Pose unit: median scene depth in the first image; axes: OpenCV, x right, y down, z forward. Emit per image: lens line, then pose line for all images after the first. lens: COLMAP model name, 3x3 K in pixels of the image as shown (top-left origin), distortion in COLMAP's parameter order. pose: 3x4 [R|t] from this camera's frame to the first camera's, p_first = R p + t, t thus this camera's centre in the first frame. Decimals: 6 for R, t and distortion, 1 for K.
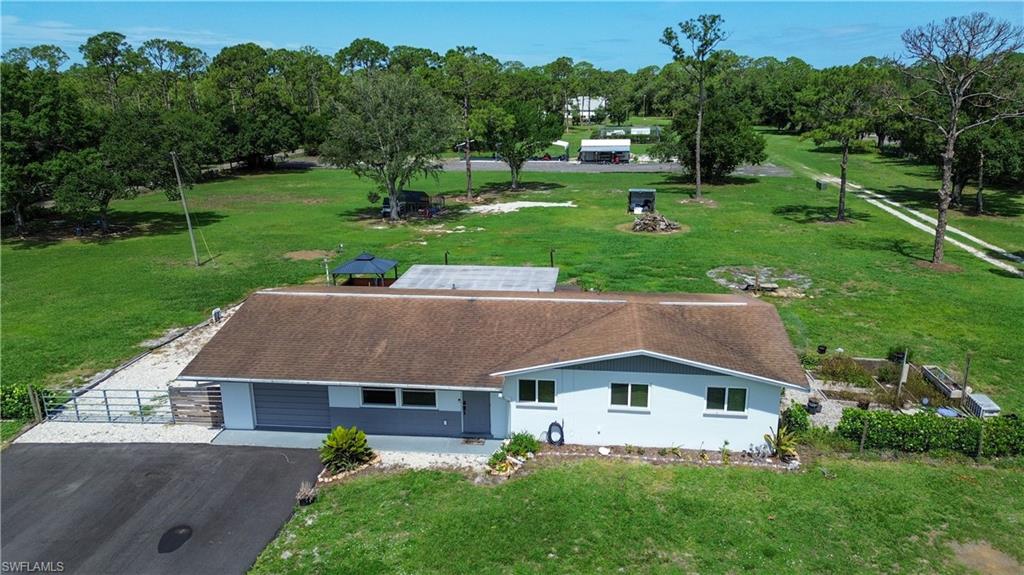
lens RADIAL K [[722.5, 0, 513.6], [0, 722.5, 288.8], [0, 0, 1]] dist [0.069888, -0.062014]
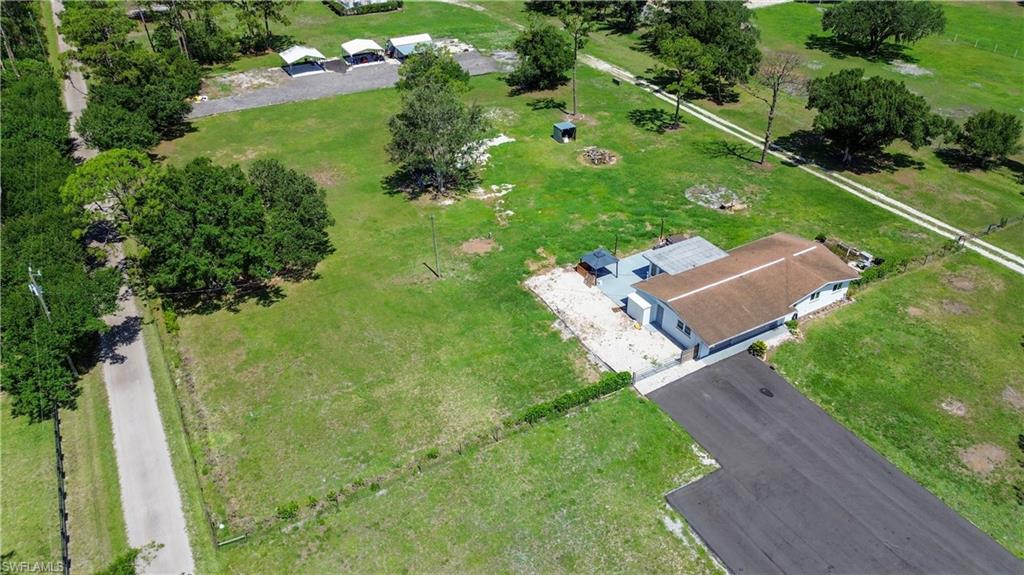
lens RADIAL K [[722.5, 0, 513.6], [0, 722.5, 288.8], [0, 0, 1]] dist [0.069888, -0.062014]
pose [[0.809017, -0.329381, 0.486826, -2.161333], [0.159819, 0.920302, 0.357075, -1.081592], [-0.565641, -0.211076, 0.797181, -0.629403]]
